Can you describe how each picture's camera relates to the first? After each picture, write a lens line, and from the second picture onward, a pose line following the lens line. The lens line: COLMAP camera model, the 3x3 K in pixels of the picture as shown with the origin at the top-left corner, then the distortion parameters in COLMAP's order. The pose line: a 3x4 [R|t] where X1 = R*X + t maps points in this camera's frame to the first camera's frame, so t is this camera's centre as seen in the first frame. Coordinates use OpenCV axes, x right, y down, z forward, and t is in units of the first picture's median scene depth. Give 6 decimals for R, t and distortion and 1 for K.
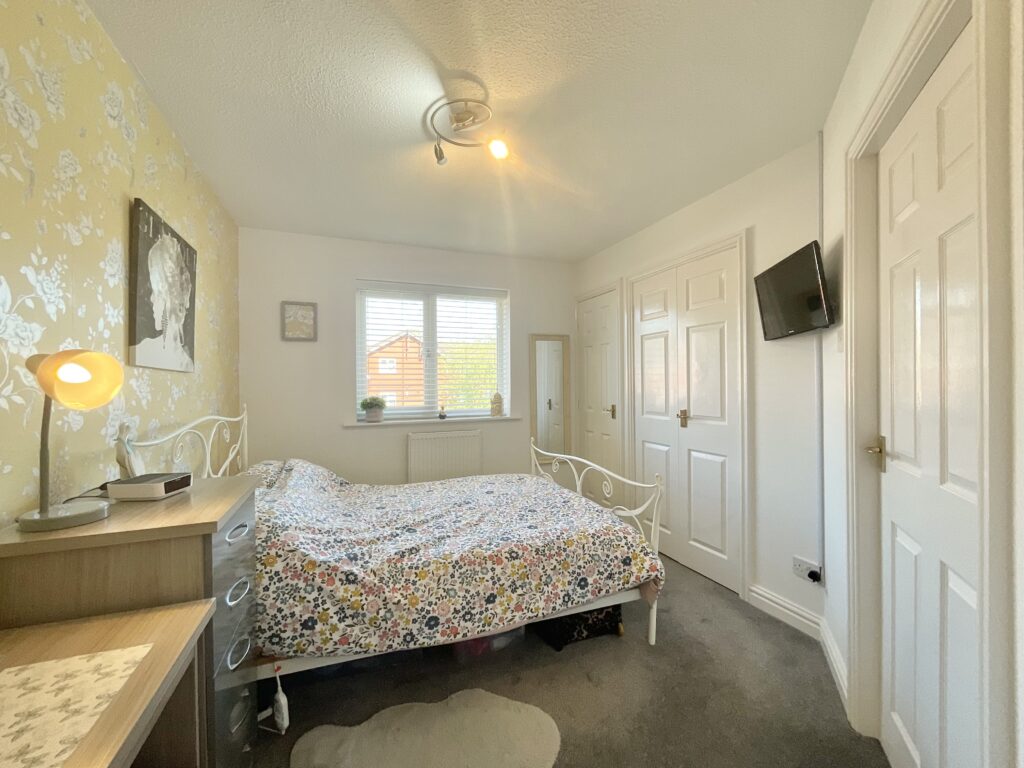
lens RADIAL K [[416.2, 0, 512.0], [0, 416.2, 384.0], [0, 0, 1]] dist [0.000903, 0.000384]
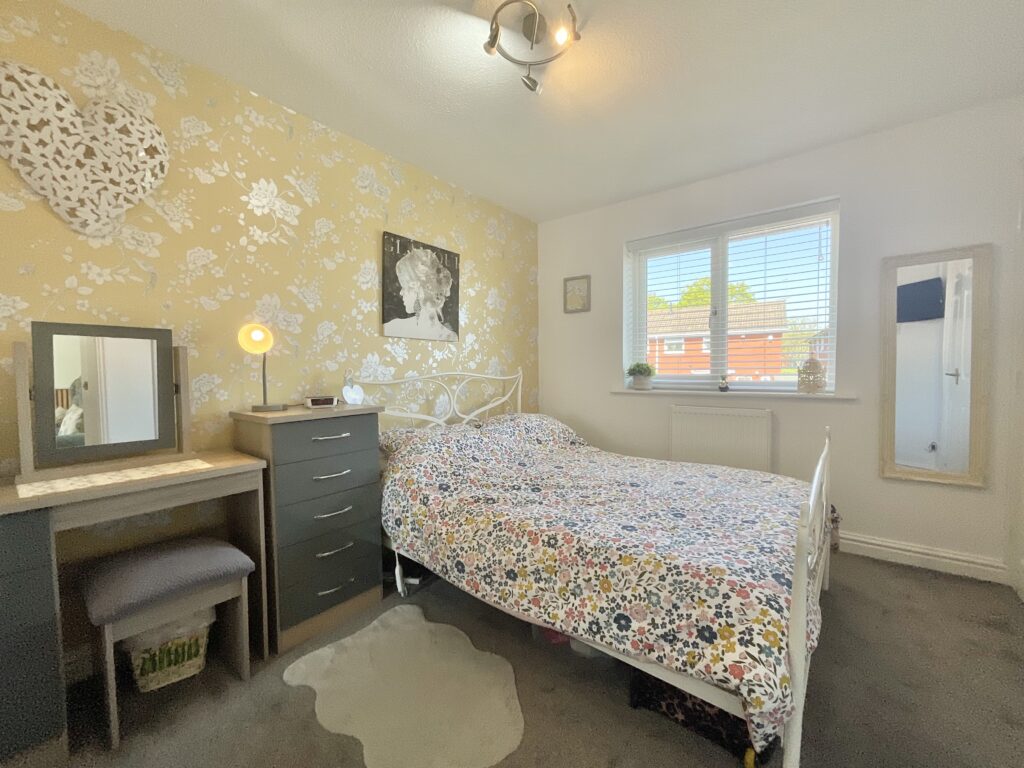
lens RADIAL K [[416.2, 0, 512.0], [0, 416.2, 384.0], [0, 0, 1]] dist [0.000903, 0.000384]
pose [[0.505055, 0.036374, -0.862320, 0.653881], [0.007337, 0.998895, 0.046432, 0.061451], [0.863056, -0.029777, 0.504230, 0.523300]]
